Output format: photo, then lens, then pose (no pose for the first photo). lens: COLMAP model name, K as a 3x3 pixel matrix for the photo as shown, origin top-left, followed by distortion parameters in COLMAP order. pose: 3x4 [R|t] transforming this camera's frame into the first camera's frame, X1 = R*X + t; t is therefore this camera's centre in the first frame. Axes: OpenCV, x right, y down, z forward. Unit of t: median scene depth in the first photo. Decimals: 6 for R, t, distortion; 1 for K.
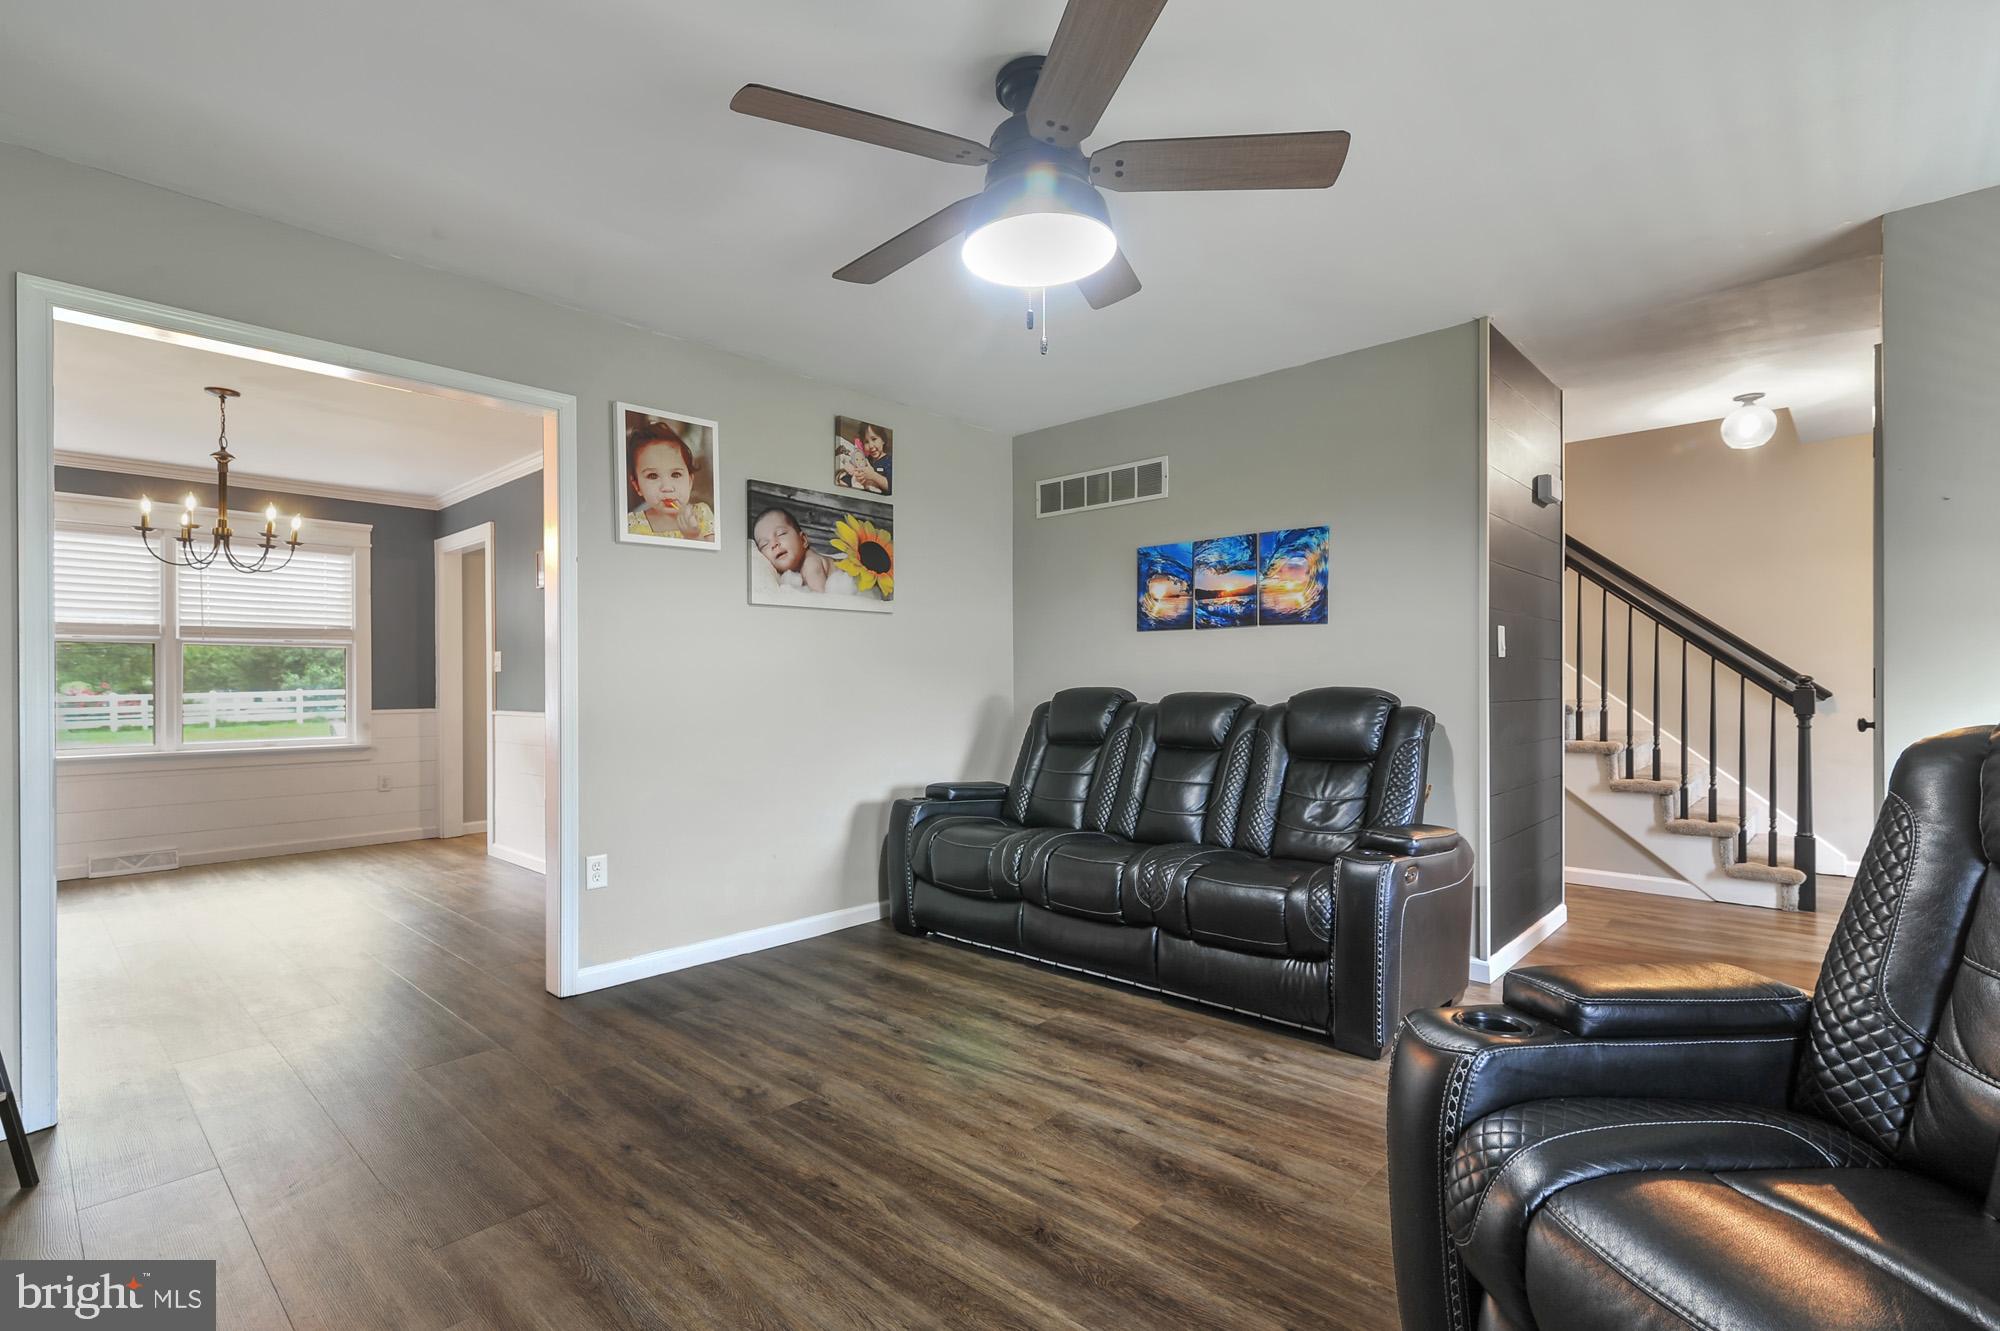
lens RADIAL K [[920.9, 0, 993.7], [0, 920.9, 683.9], [0, 0, 1]] dist [0.015238, -0.000169]
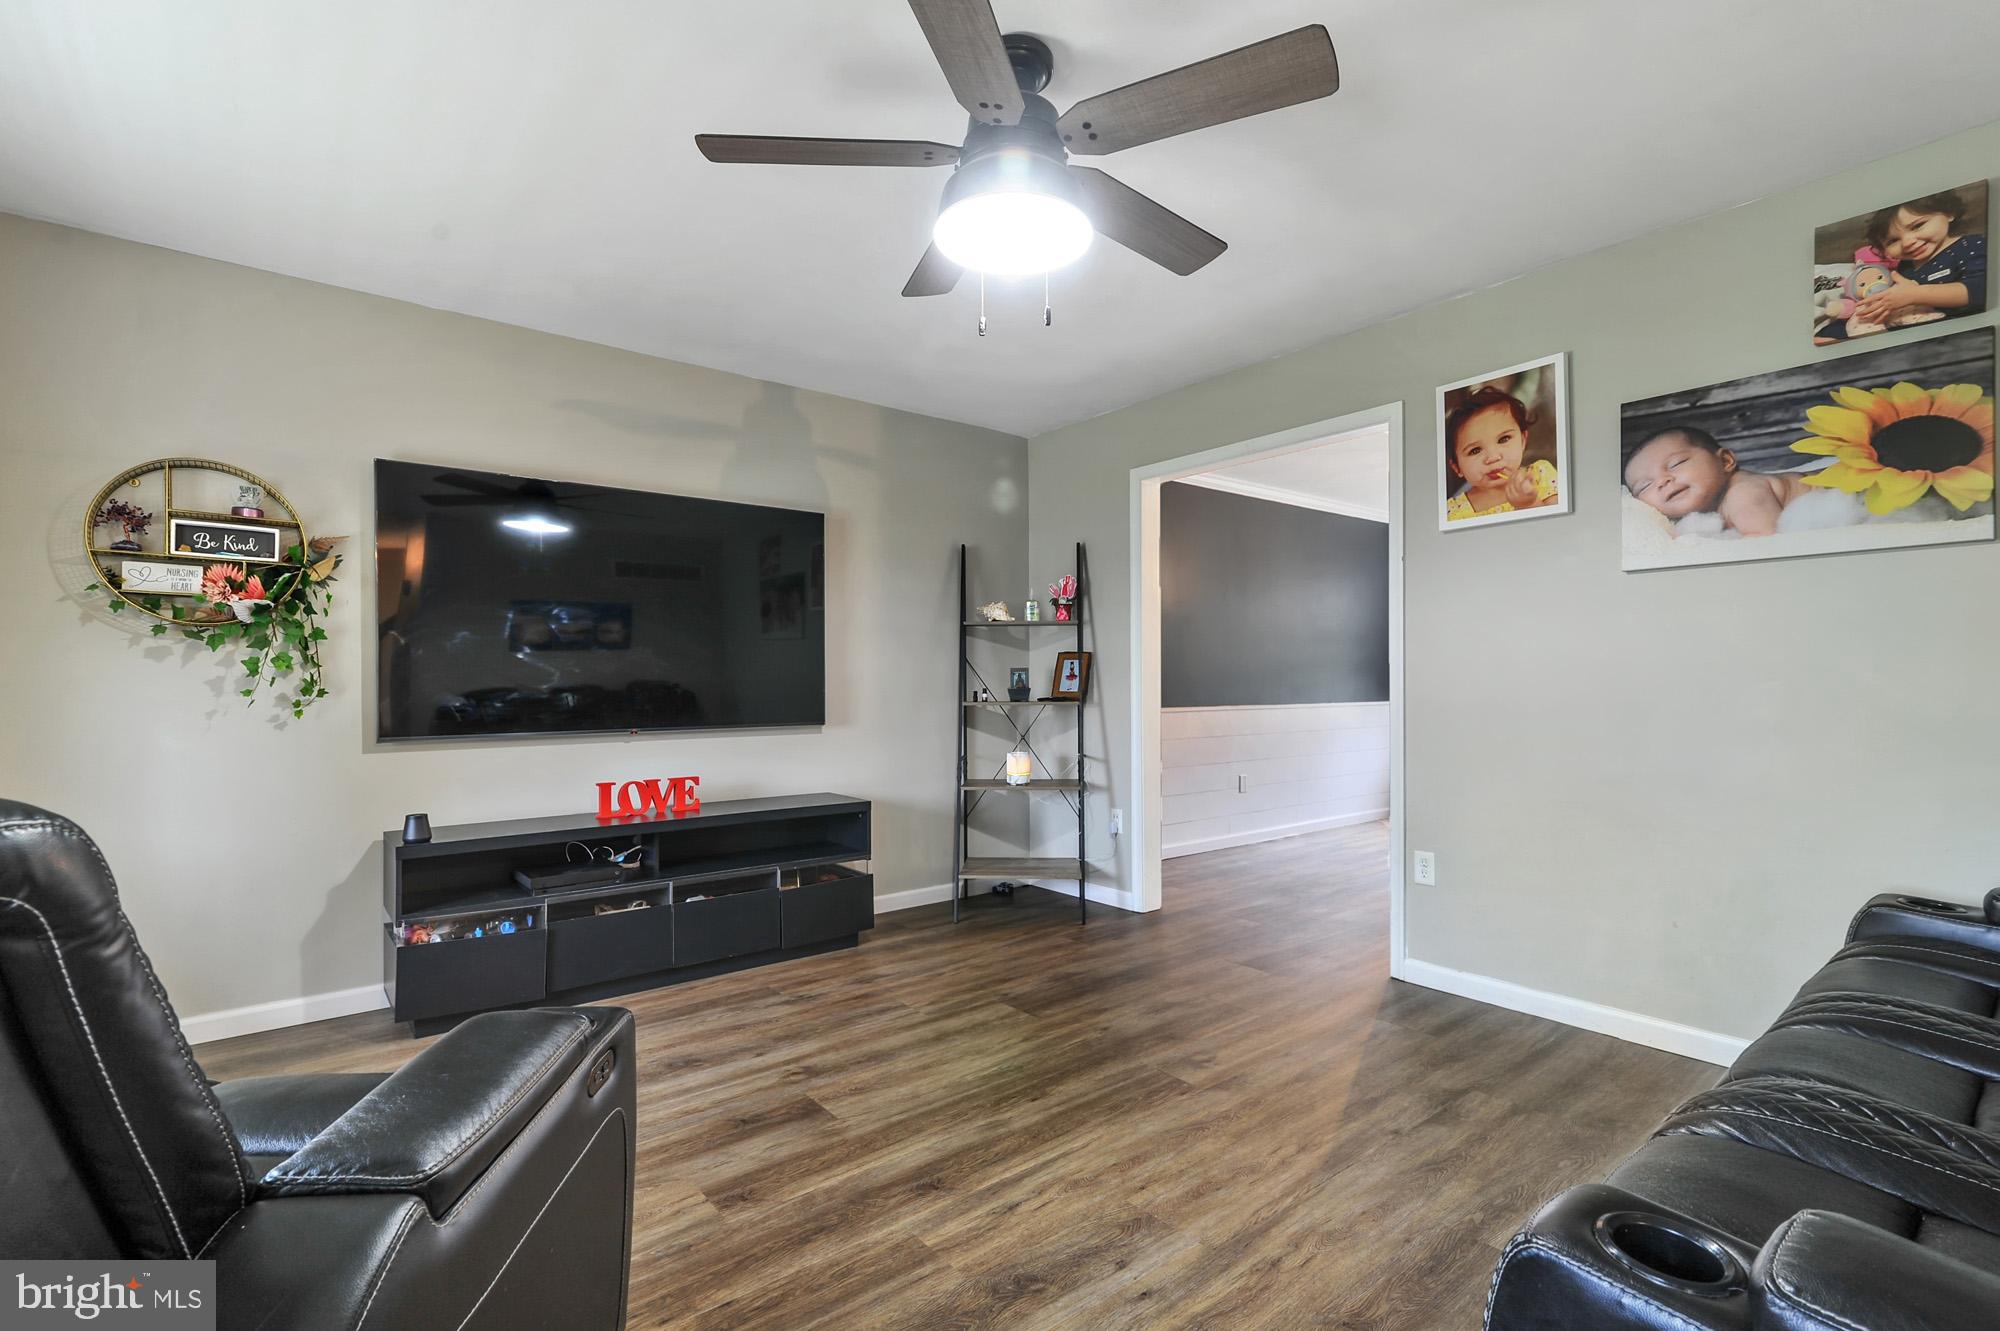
lens RADIAL K [[924.2, 0, 1002.9], [0, 924.2, 679.3], [0, 0, 1]] dist [0.023501, -0.000026]
pose [[-0.138826, 0.002993, -0.990312, 0.596564], [0.003166, 0.999992, 0.002579, -0.003761], [0.990312, -0.002777, -0.138835, 0.657785]]
